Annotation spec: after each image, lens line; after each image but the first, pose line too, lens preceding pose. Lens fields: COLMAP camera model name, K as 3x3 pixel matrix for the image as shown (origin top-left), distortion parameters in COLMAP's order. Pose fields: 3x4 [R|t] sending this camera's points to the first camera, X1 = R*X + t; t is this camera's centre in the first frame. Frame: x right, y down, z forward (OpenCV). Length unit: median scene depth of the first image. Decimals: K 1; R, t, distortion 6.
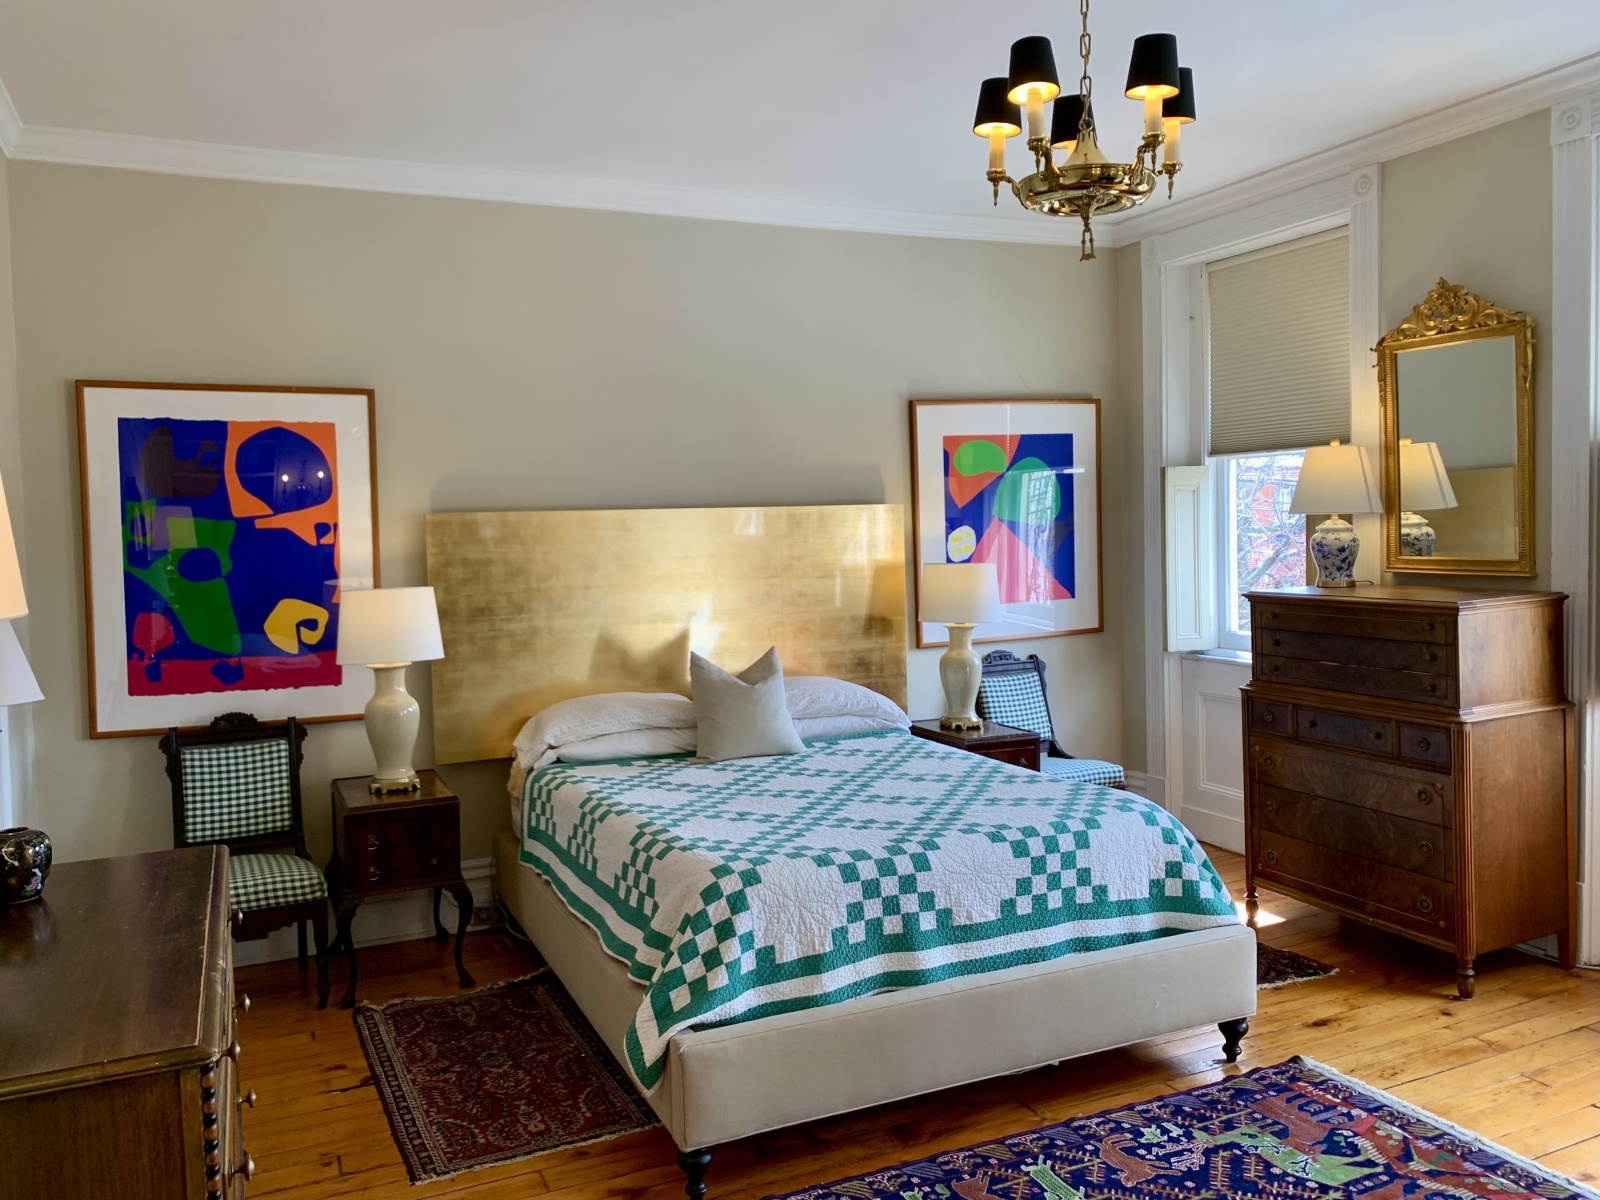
lens RADIAL K [[1240.0, 0, 800.0], [0, 1240.0, 600.0], [0, 0, 1]] dist [0.043452, -0.051695]
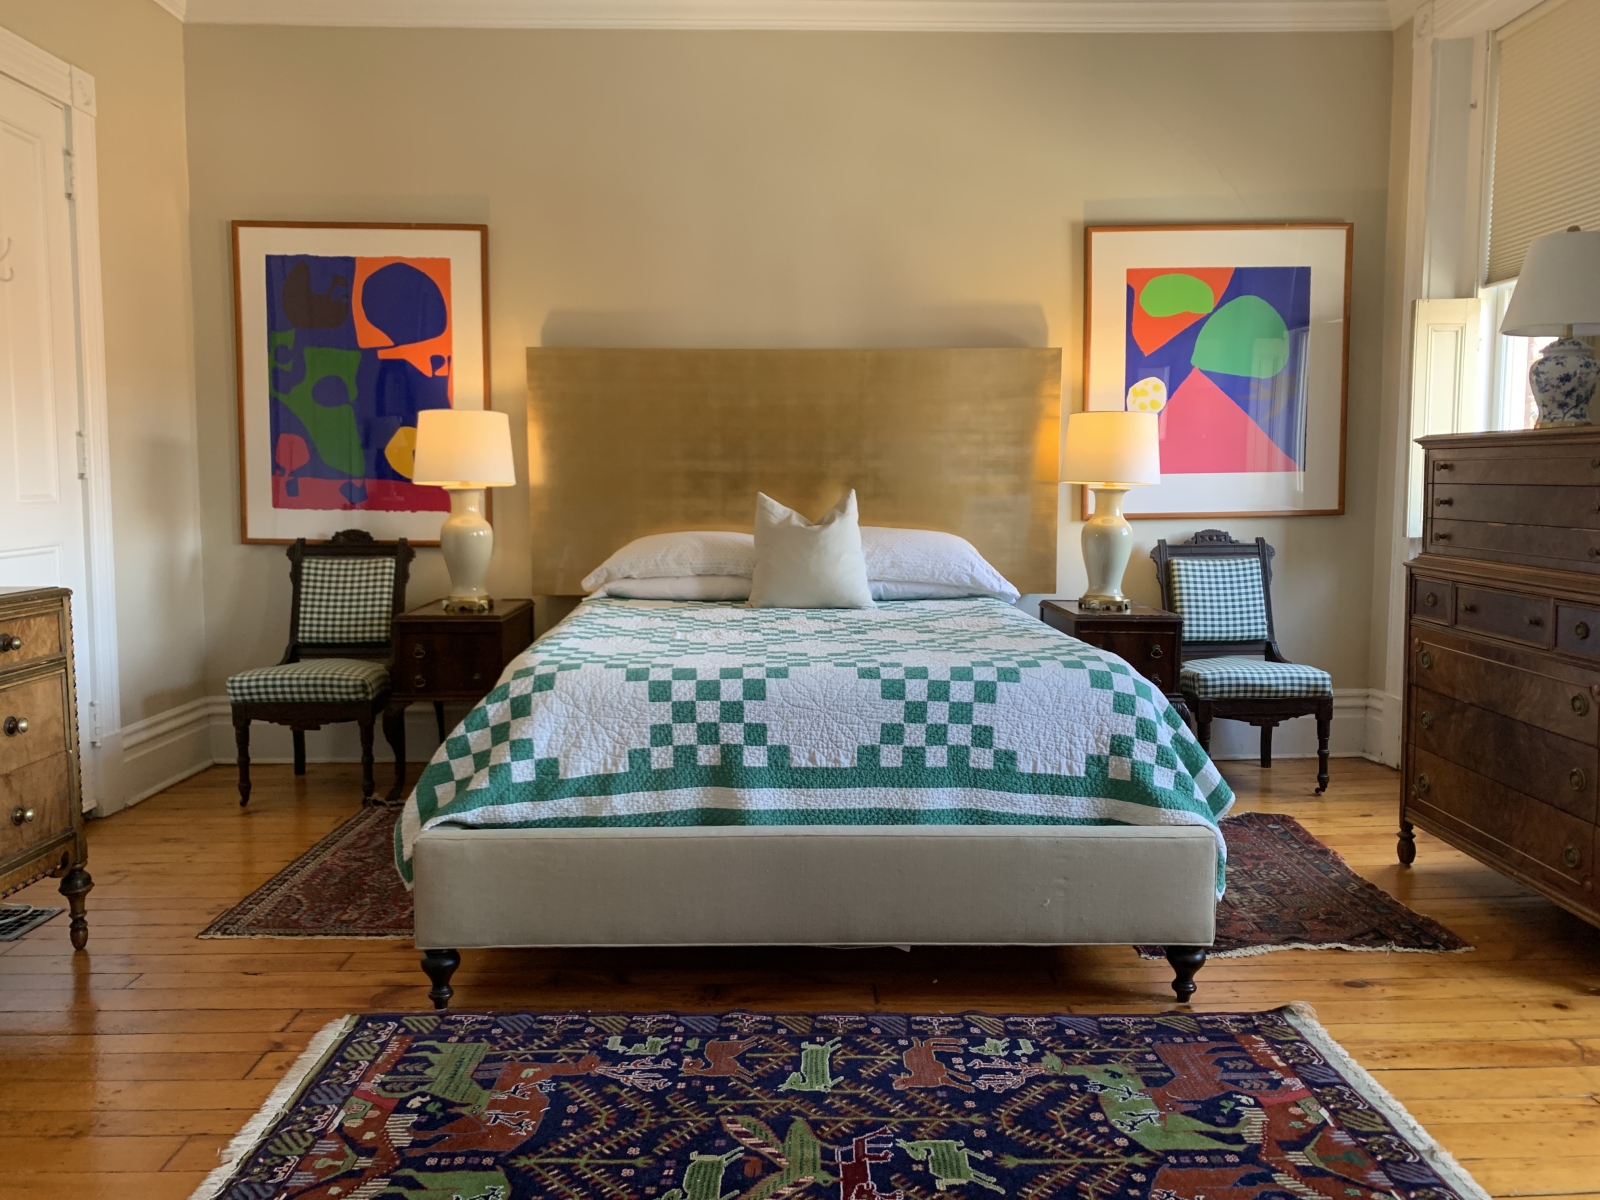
lens RADIAL K [[1250.8, 0, 696.9], [0, 1250.8, 554.1], [0, 0, 1]] dist [-0.006622, 0.103139]
pose [[0.927235, 0.060381, -0.369580, 0.334140], [-0.045021, 0.997731, 0.050054, 0.065074], [0.371763, -0.029772, 0.927850, 0.156240]]
